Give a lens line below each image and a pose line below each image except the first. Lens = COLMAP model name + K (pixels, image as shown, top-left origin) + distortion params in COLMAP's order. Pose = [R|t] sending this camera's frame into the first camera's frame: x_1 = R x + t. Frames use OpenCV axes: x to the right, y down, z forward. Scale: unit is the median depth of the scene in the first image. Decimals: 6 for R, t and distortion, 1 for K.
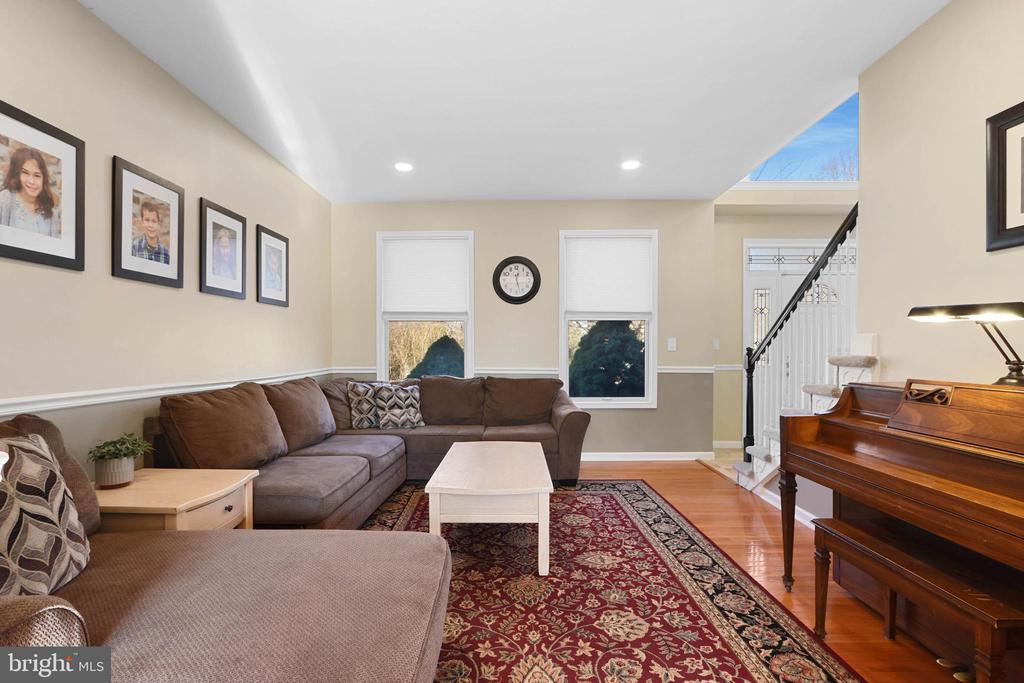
lens RADIAL K [[492.4, 0, 508.9], [0, 492.4, 348.0], [0, 0, 1]] dist [-0.015271, -0.000121]
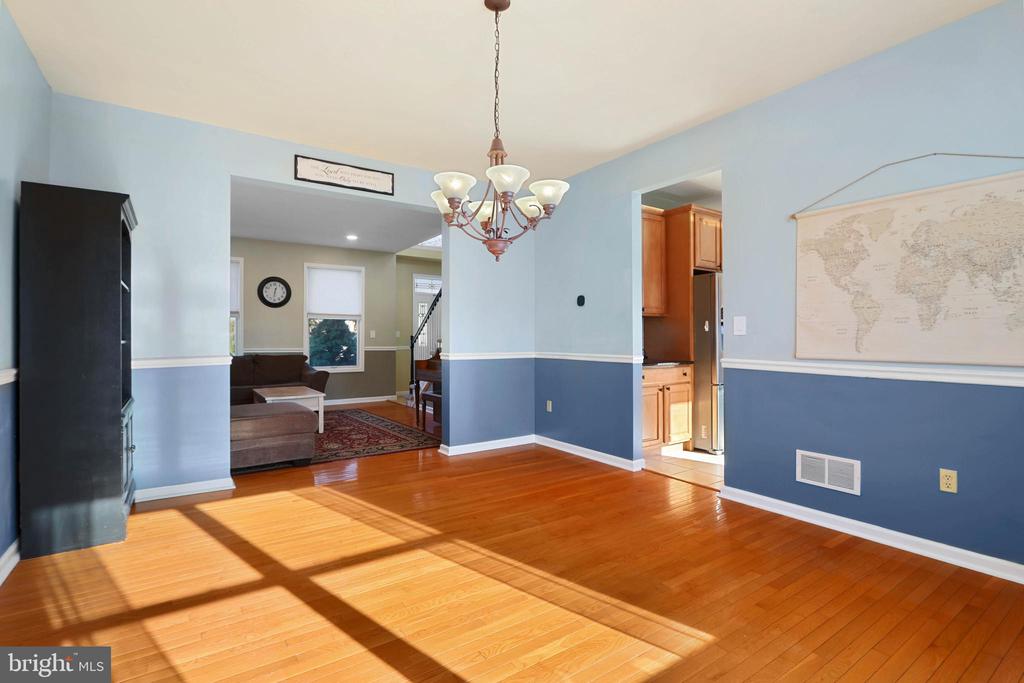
lens RADIAL K [[492.4, 0, 508.9], [0, 492.4, 348.0], [0, 0, 1]] dist [-0.015271, -0.000121]
pose [[0.824746, -0.007404, 0.565454, -0.484060], [-0.002531, 0.999856, 0.016783, 0.020439], [-0.565497, -0.015273, 0.824609, -1.341186]]
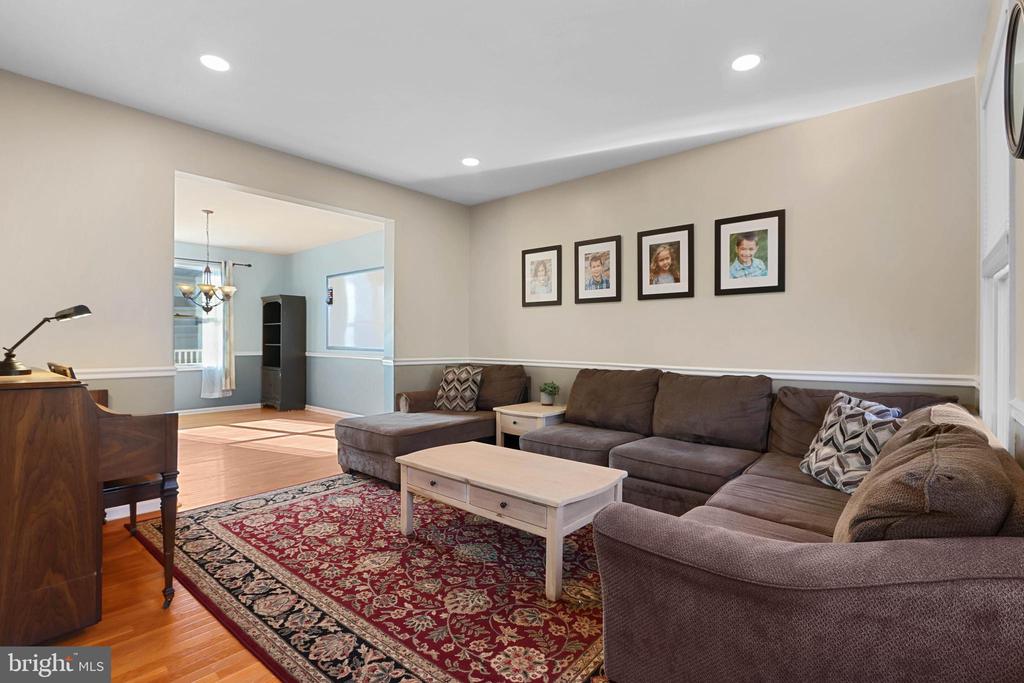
lens RADIAL K [[492.4, 0, 508.9], [0, 492.4, 348.0], [0, 0, 1]] dist [-0.015271, -0.000121]
pose [[-0.664723, 0.007434, -0.747053, 0.726927], [-0.000899, 0.999942, 0.010751, 0.006907], [0.747089, 0.007819, -0.664678, 1.830249]]
